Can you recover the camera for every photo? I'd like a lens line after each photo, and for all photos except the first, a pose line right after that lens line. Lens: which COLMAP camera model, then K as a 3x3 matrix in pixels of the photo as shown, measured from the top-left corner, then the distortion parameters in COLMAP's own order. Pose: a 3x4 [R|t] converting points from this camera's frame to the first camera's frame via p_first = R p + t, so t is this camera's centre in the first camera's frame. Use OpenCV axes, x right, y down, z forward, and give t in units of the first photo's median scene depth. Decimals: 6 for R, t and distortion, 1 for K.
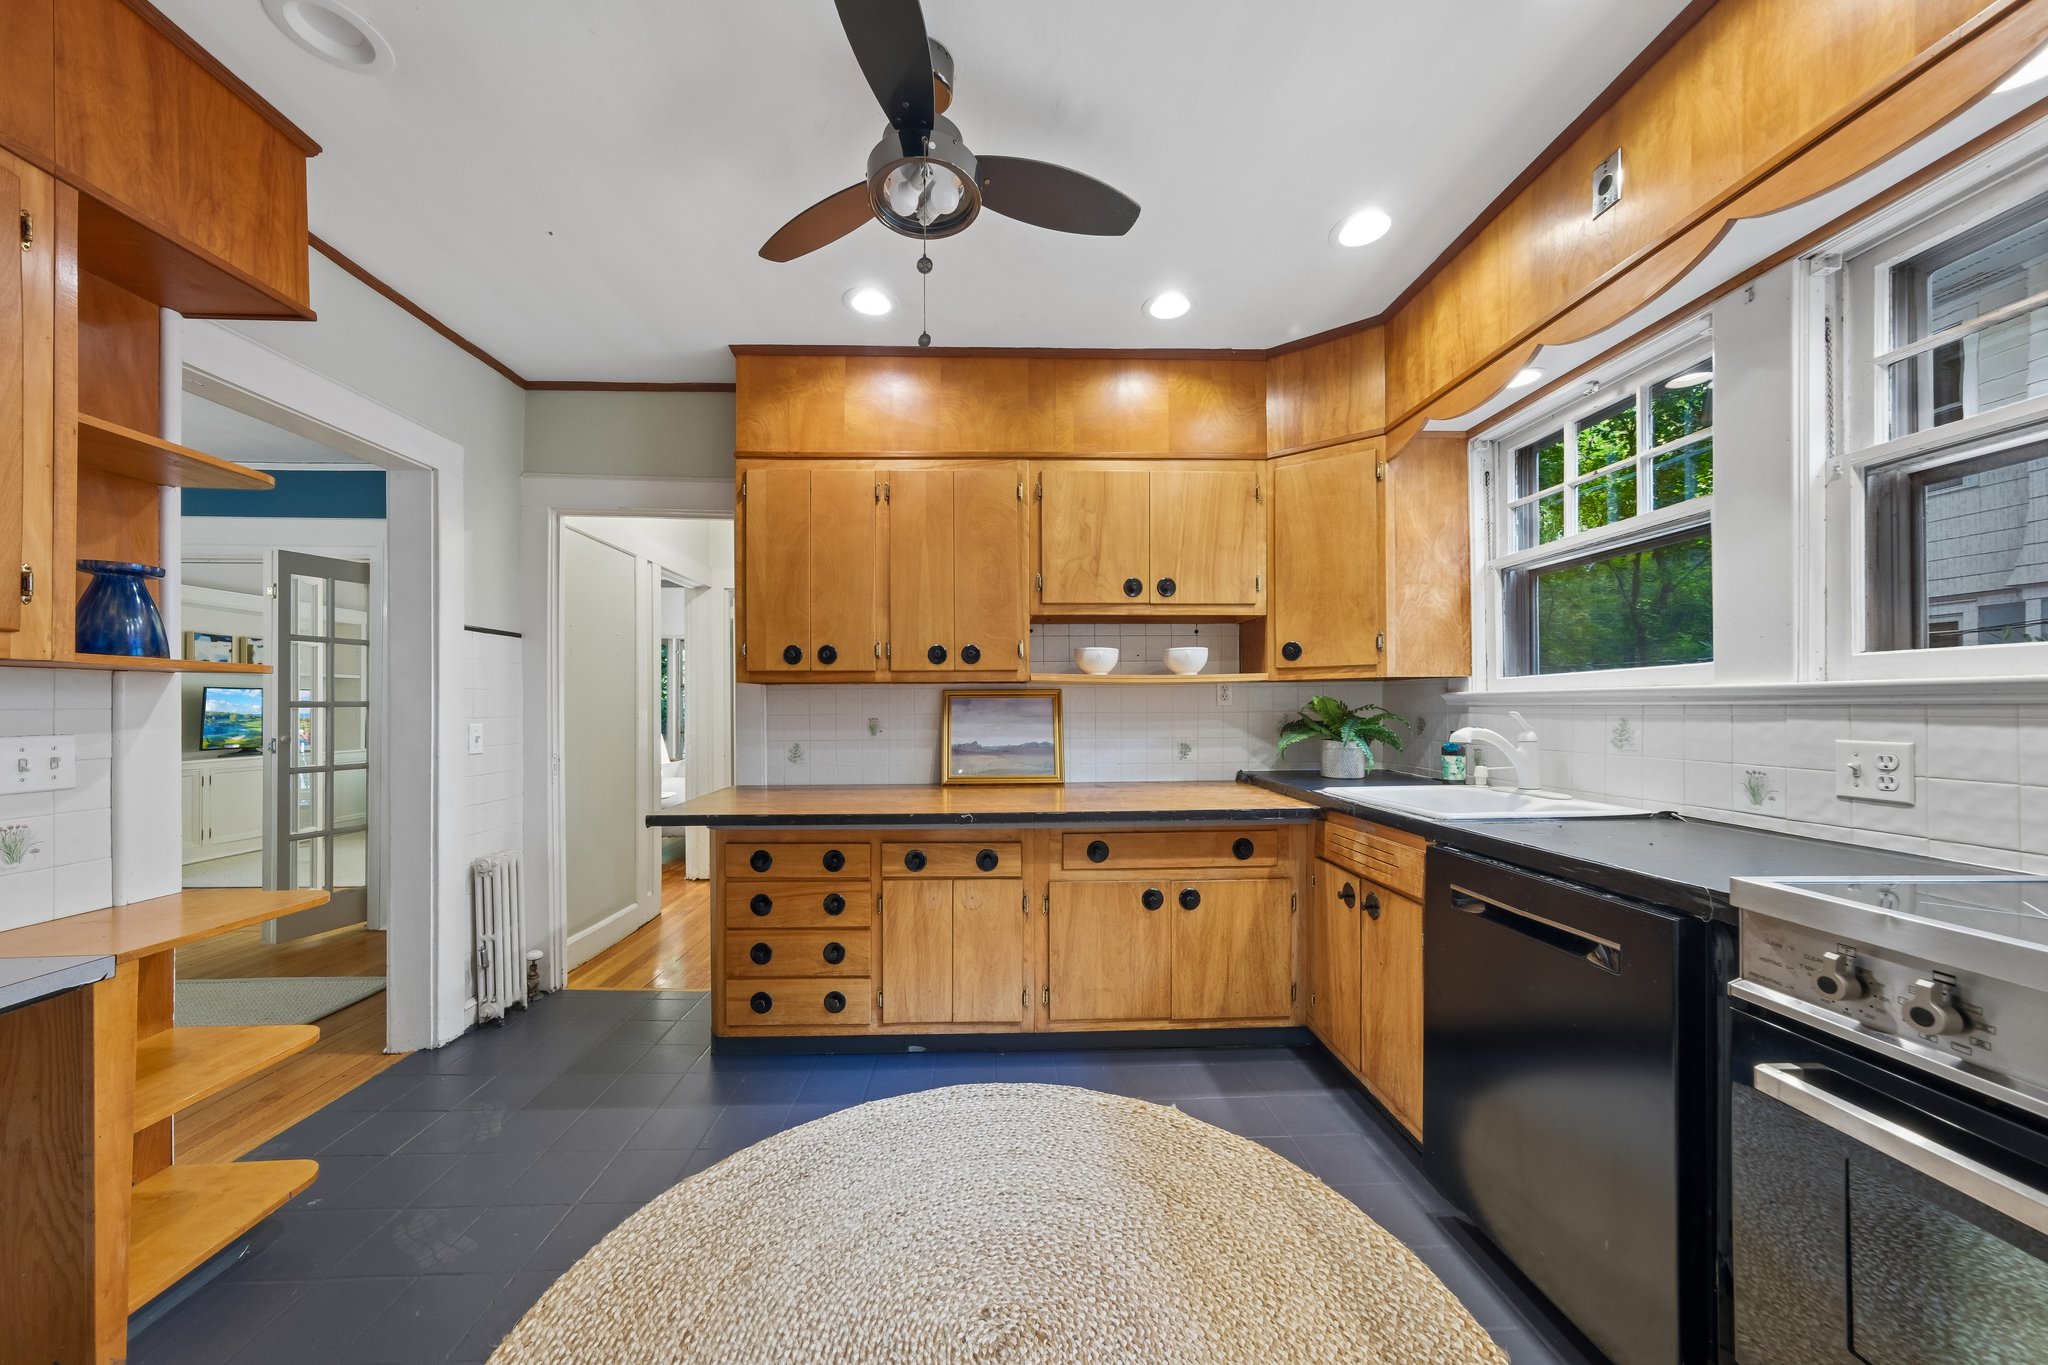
lens RADIAL K [[700.5, 0, 1012.5], [0, 700.5, 689.9], [0, 0, 1]] dist [0.000392, 0.000115]
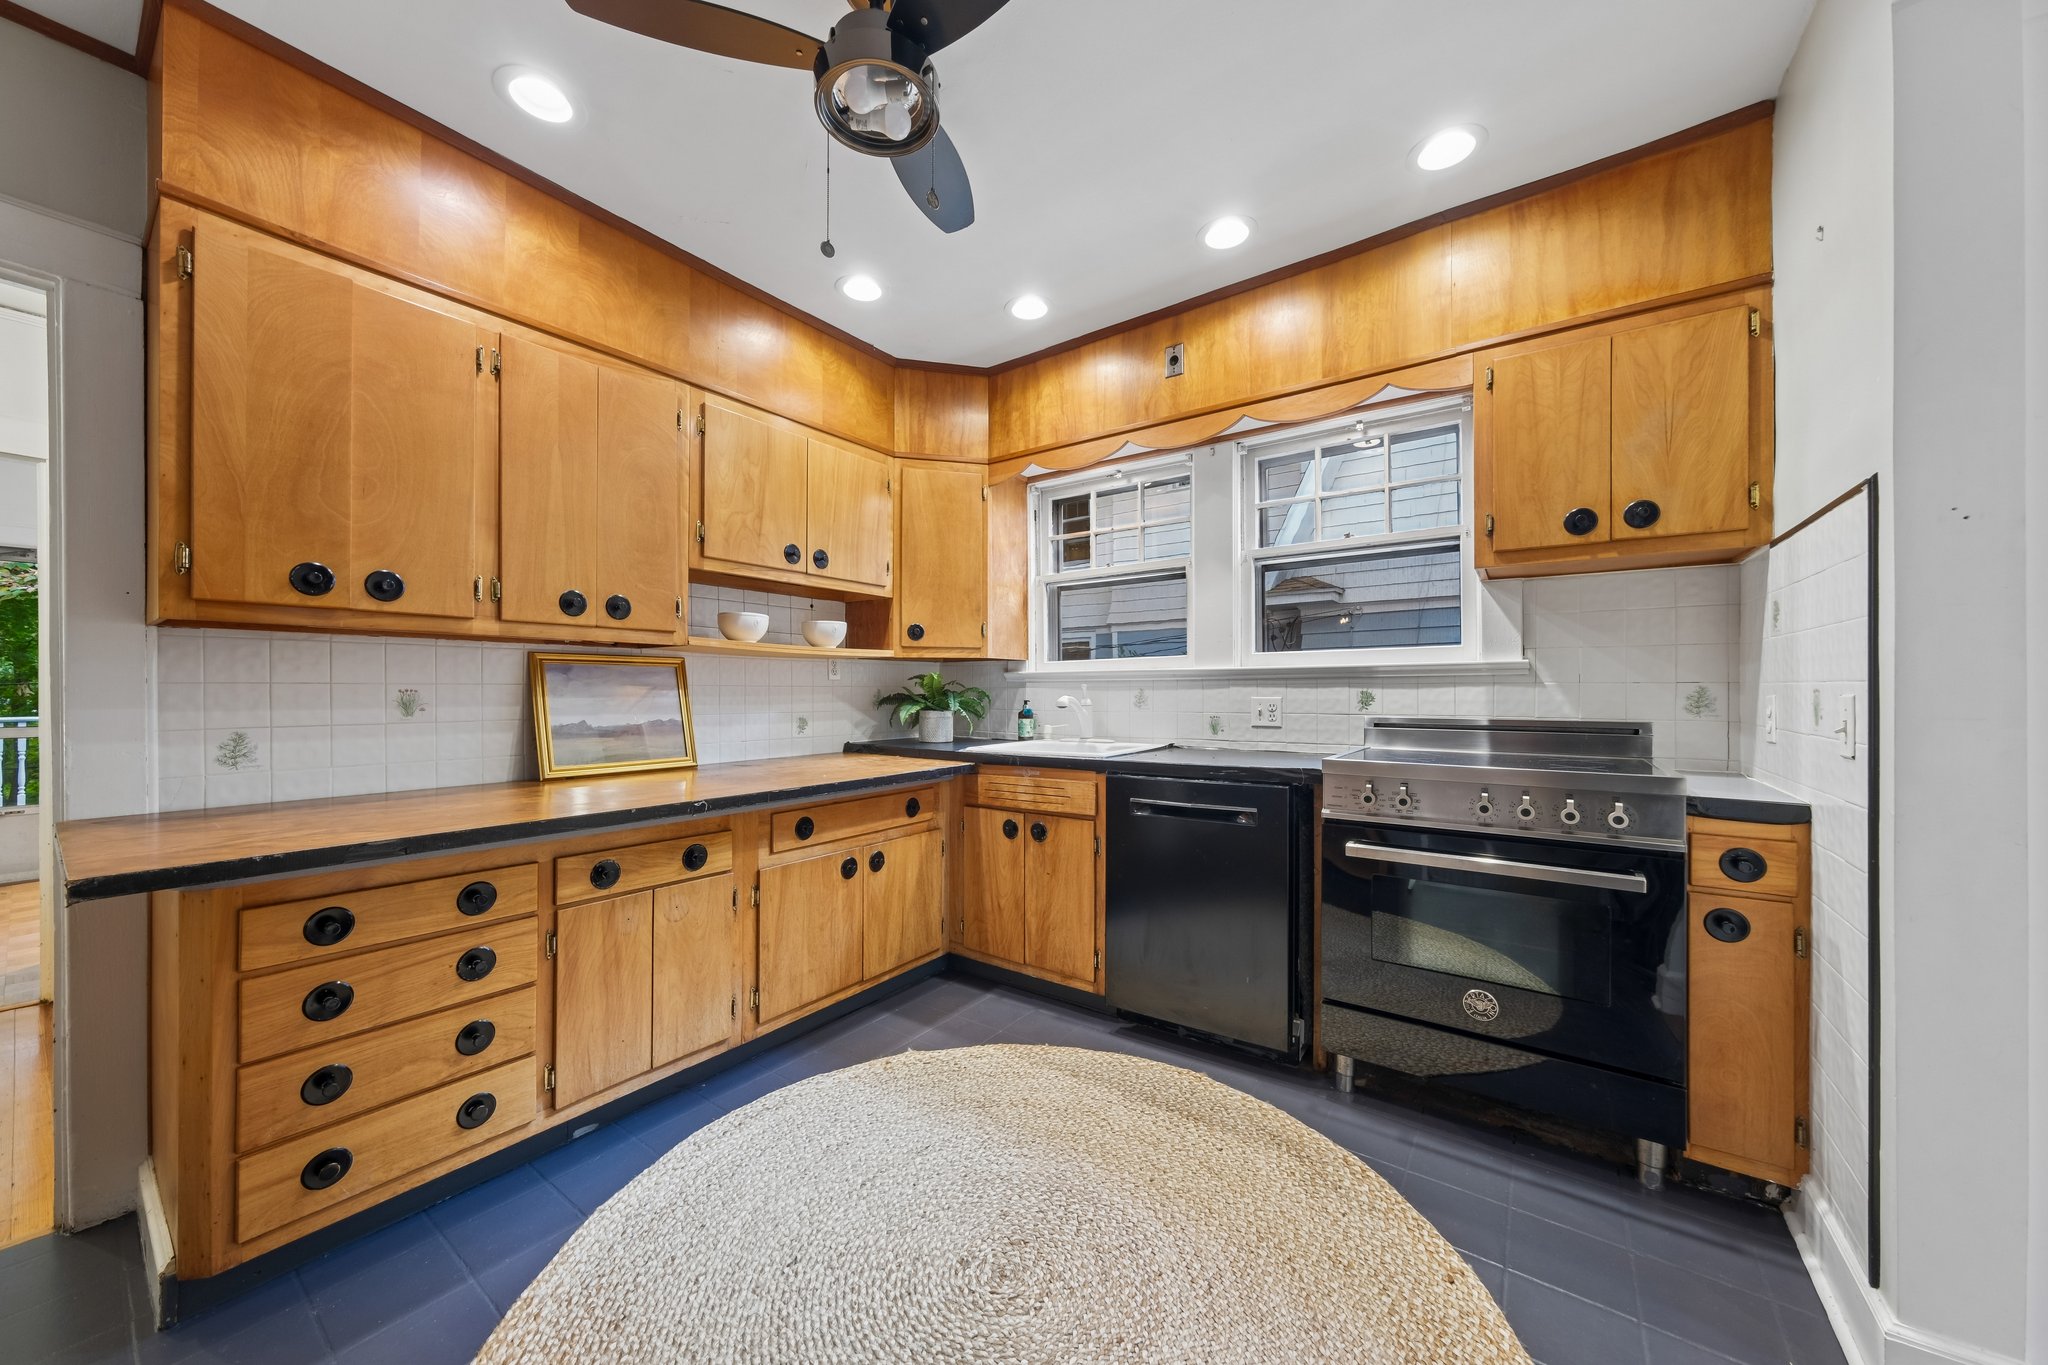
lens RADIAL K [[710.8, 0, 1029.5], [0, 710.8, 672.9], [0, 0, 1]] dist [0.000202, 0.000164]
pose [[0.617747, 0.024733, 0.785988, -0.445097], [-0.020636, 0.999671, -0.015238, 0.028069], [-0.786106, -0.006806, 0.618054, 0.163349]]
